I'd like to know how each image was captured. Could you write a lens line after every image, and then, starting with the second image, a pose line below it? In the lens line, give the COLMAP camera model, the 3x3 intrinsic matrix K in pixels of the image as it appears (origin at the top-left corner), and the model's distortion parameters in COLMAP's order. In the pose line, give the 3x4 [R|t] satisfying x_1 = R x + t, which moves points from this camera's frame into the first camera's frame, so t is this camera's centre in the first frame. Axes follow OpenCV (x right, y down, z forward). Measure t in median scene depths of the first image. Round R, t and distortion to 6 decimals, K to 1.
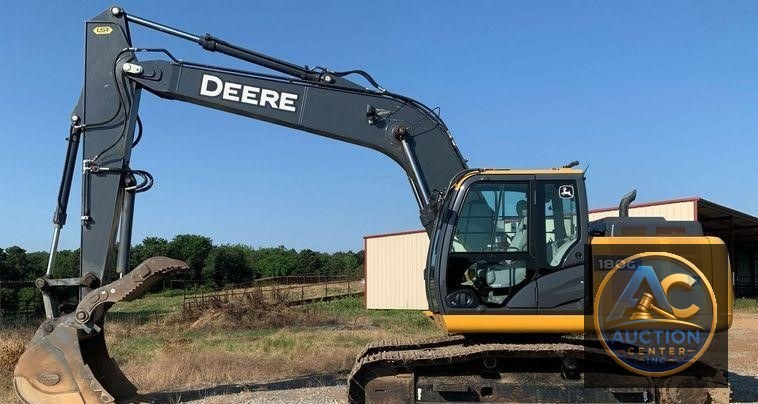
lens RADIAL K [[715.6, 0, 361.4], [0, 715.6, 247.3], [0, 0, 1]] dist [0.166262, -0.416973]
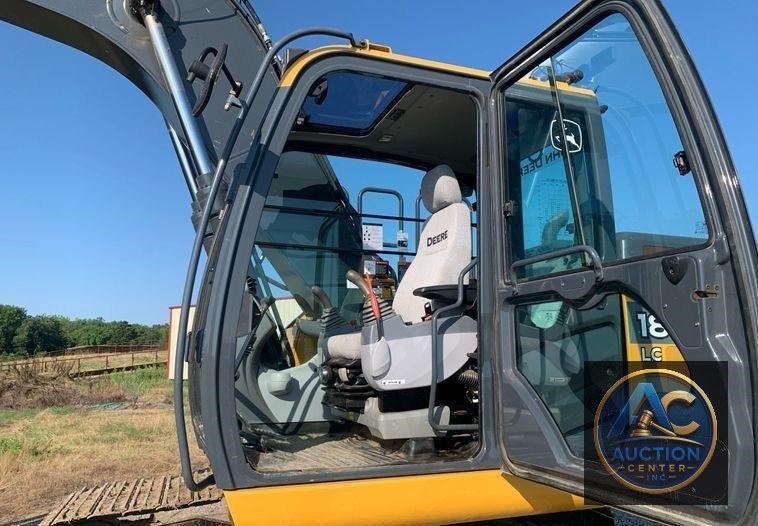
lens RADIAL K [[588.7, 0, 379.4], [0, 588.7, 282.5], [0, 0, 1]] dist [0.007839, 0.002406]
pose [[0.945517, 0.042922, 0.322731, 0.078452], [-0.020897, 0.997229, -0.071403, 0.022634], [-0.324901, 0.060769, 0.943794, 0.640788]]
